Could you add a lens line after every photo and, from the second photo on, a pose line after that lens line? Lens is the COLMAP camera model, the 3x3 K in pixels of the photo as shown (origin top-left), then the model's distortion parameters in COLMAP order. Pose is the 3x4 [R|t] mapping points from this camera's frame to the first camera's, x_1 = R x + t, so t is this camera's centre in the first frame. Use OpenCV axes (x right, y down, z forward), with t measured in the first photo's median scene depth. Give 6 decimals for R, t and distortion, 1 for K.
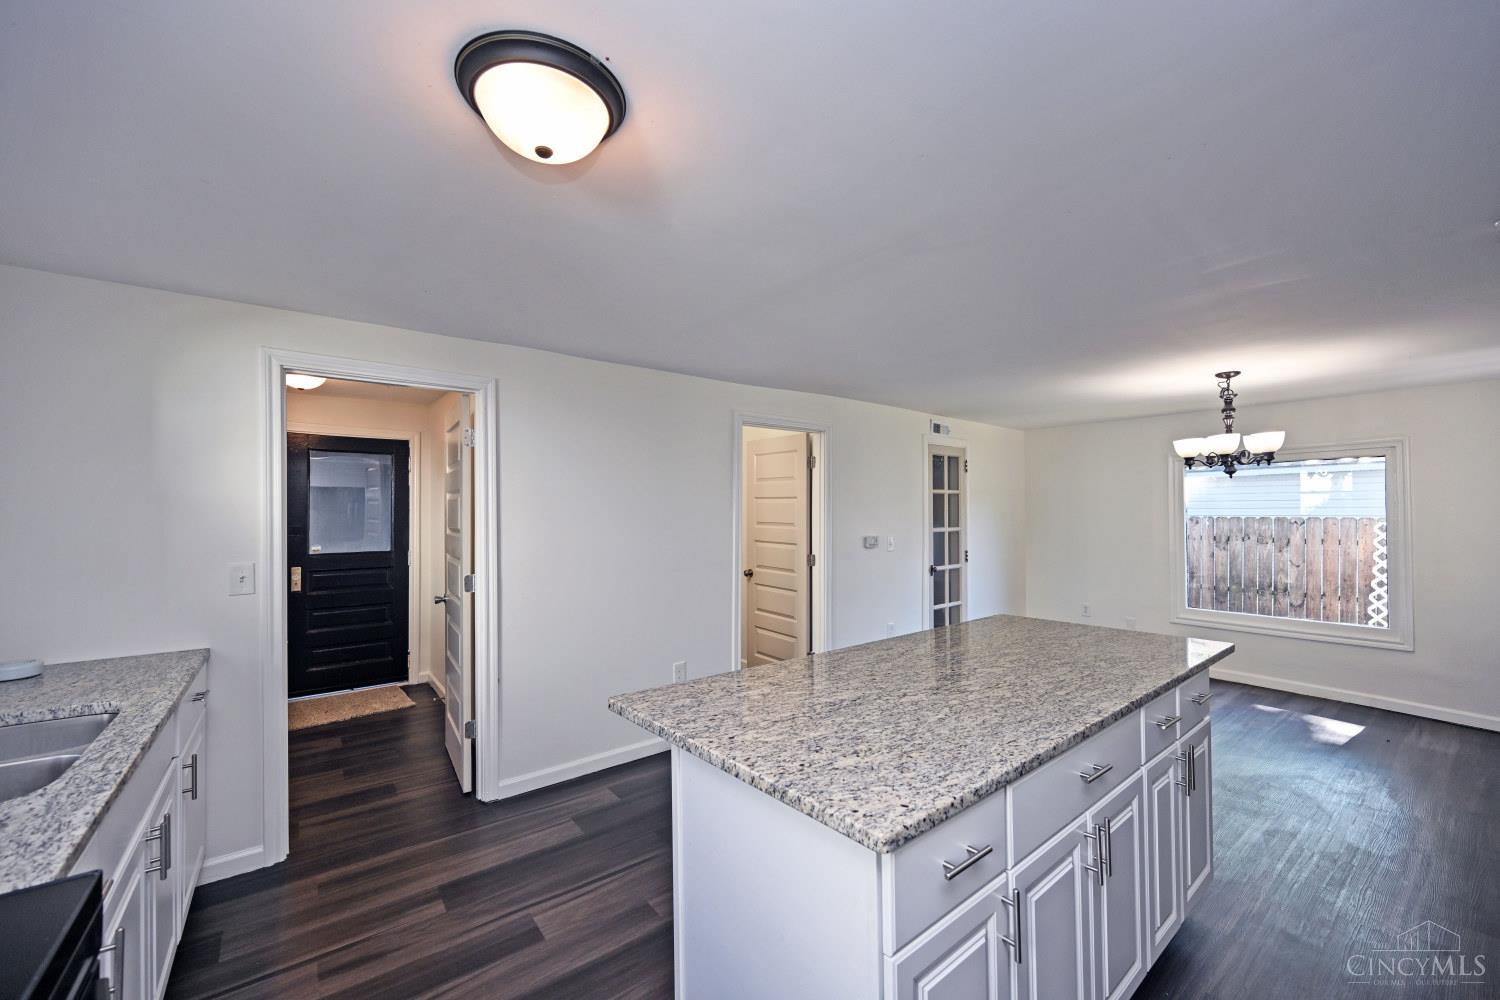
lens RADIAL K [[583.0, 0, 750.0], [0, 583.0, 500.0], [0, 0, 1]] dist [-0.001755, -0.000172]
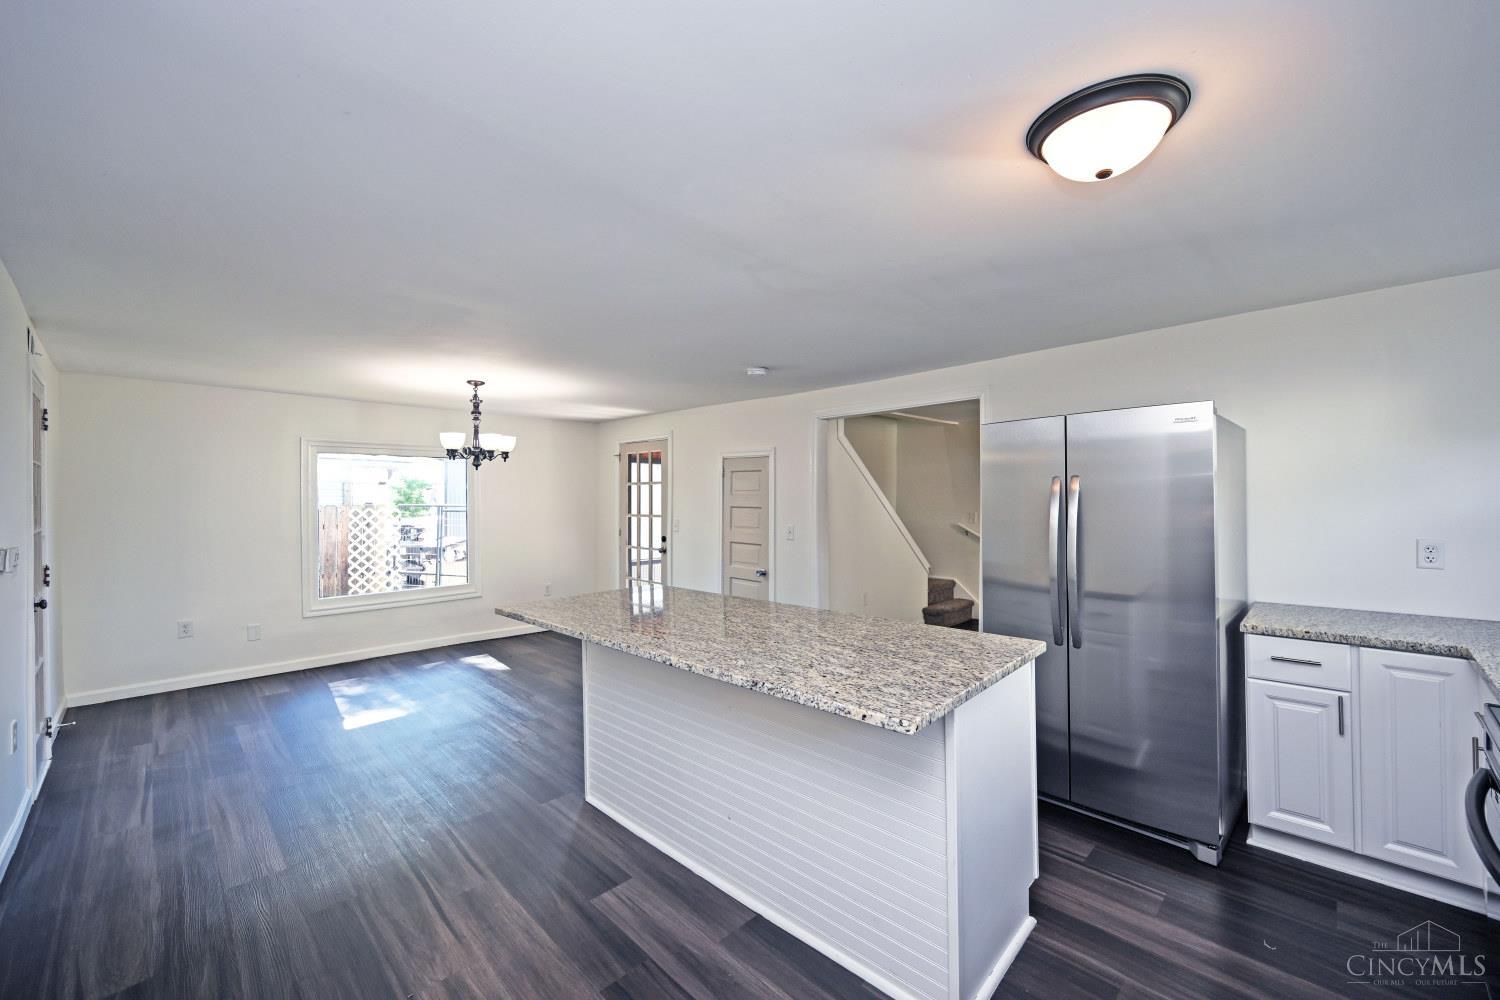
lens RADIAL K [[594.2, 0, 752.6], [0, 594.2, 500.7], [0, 0, 1]] dist [-0.000308, -0.000101]
pose [[-0.126490, -0.002083, 0.991966, -0.457815], [-0.013902, 0.999903, 0.000327, 0.016898], [-0.991870, -0.013749, -0.126507, 0.592405]]
